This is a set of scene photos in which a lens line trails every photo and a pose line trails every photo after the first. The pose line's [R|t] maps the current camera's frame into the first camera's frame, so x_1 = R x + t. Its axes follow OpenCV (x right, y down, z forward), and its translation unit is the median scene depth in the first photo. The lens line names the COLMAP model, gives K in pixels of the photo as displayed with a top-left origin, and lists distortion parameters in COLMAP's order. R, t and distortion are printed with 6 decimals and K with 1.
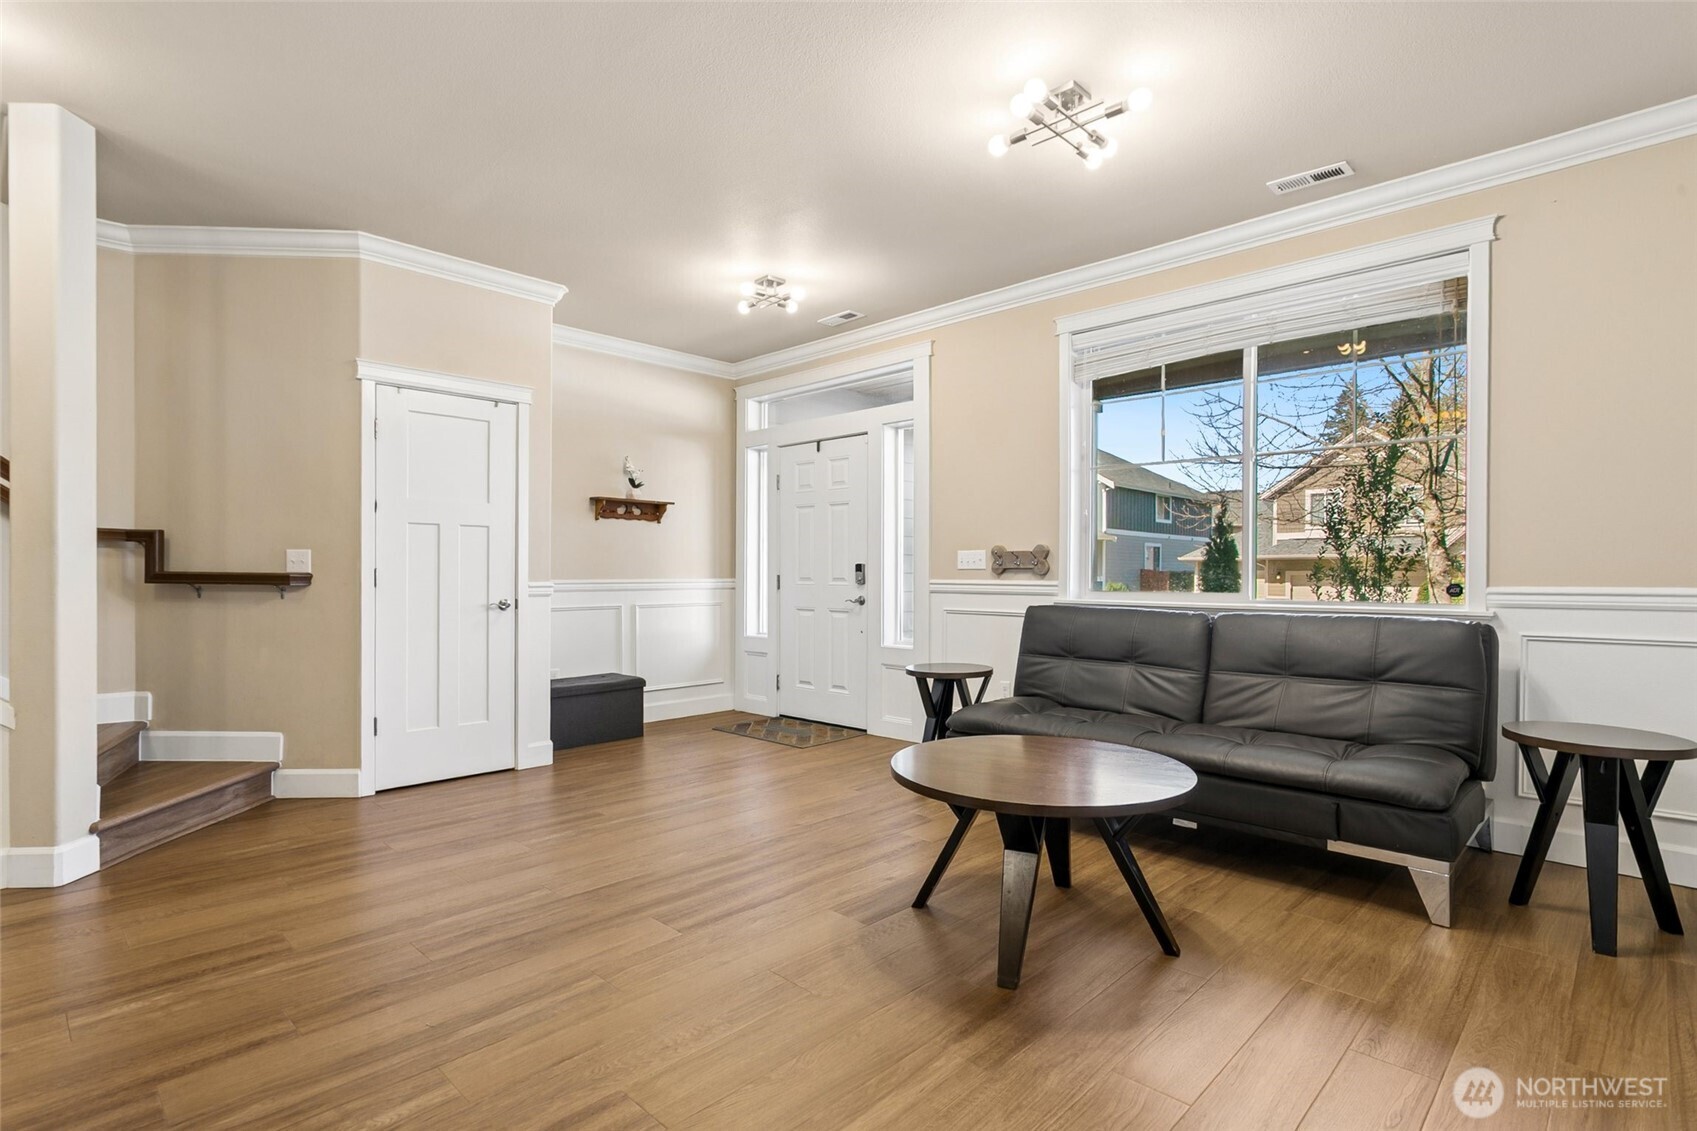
lens RADIAL K [[812.8, 0, 862.9], [0, 812.8, 561.9], [0, 0, 1]] dist [0.001889, 0.000445]
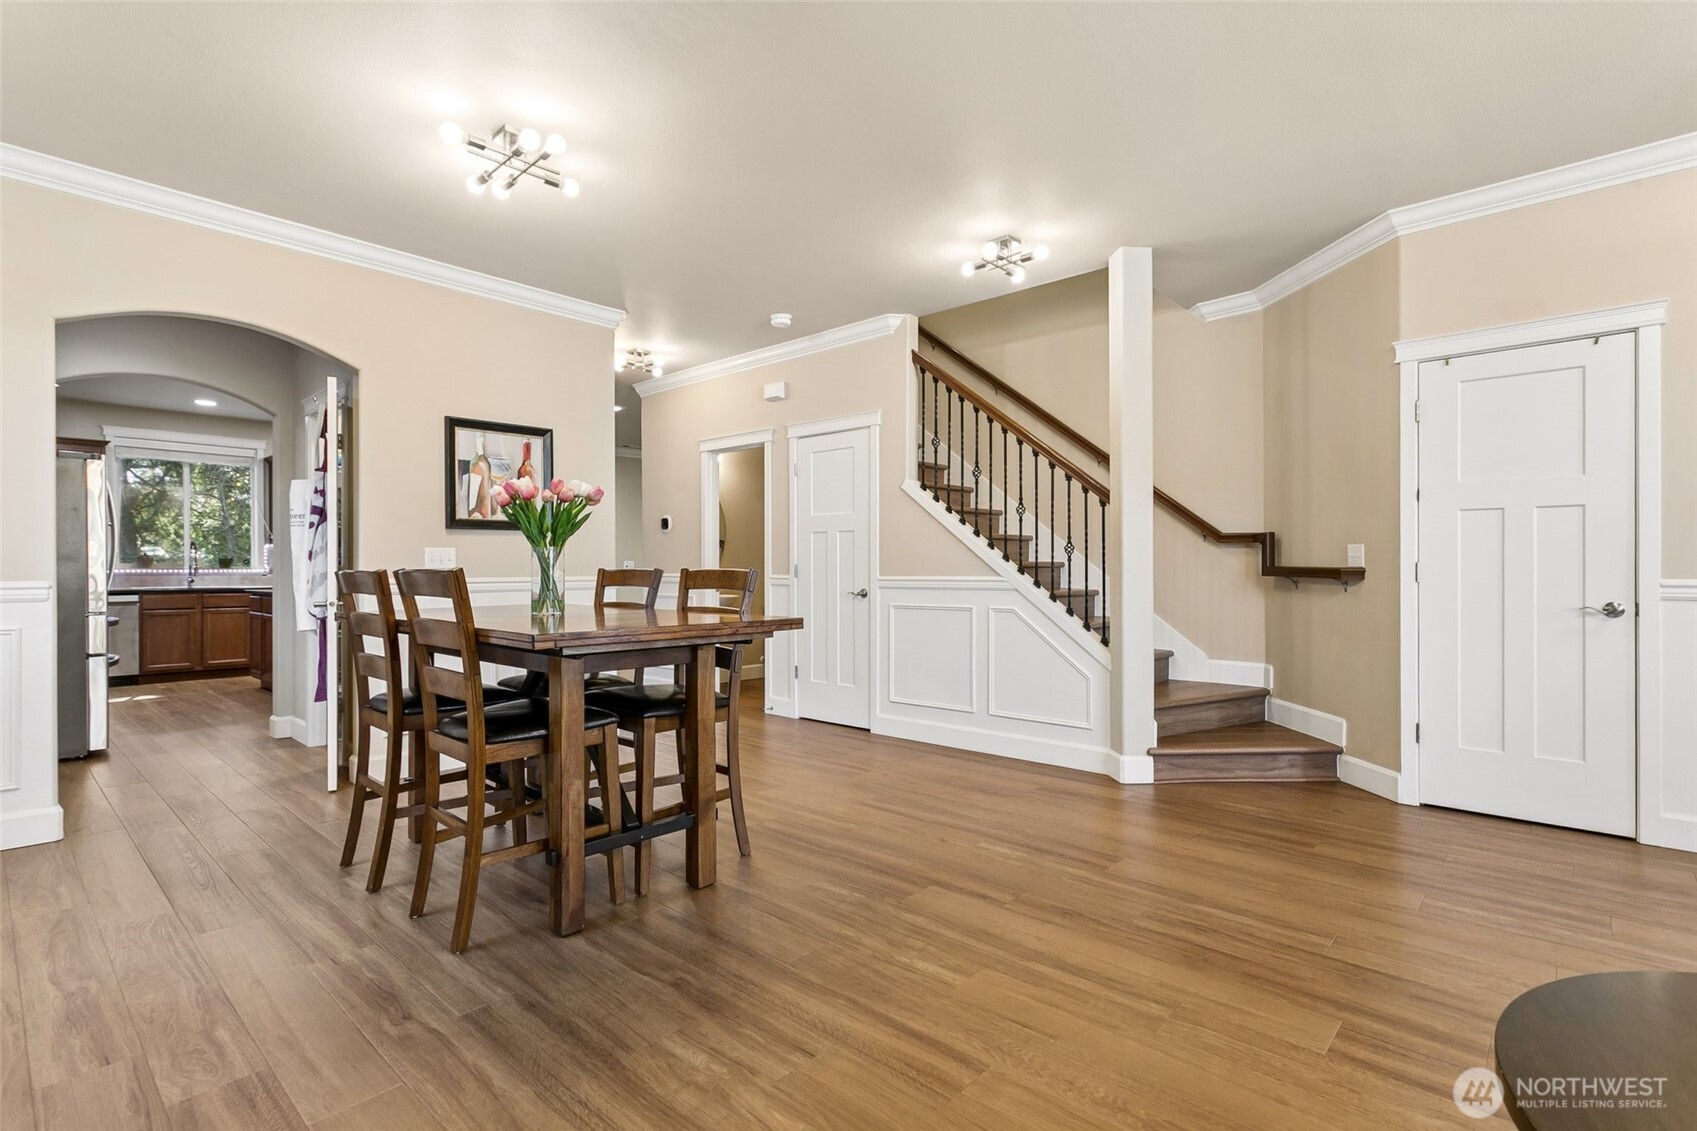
lens RADIAL K [[812.8, 0, 862.9], [0, 812.8, 561.9], [0, 0, 1]] dist [0.001889, 0.000445]
pose [[0.029800, -0.008038, -0.999524, 0.346913], [0.015509, 0.999851, -0.007578, 0.005049], [0.999436, -0.015276, 0.029920, 0.381799]]
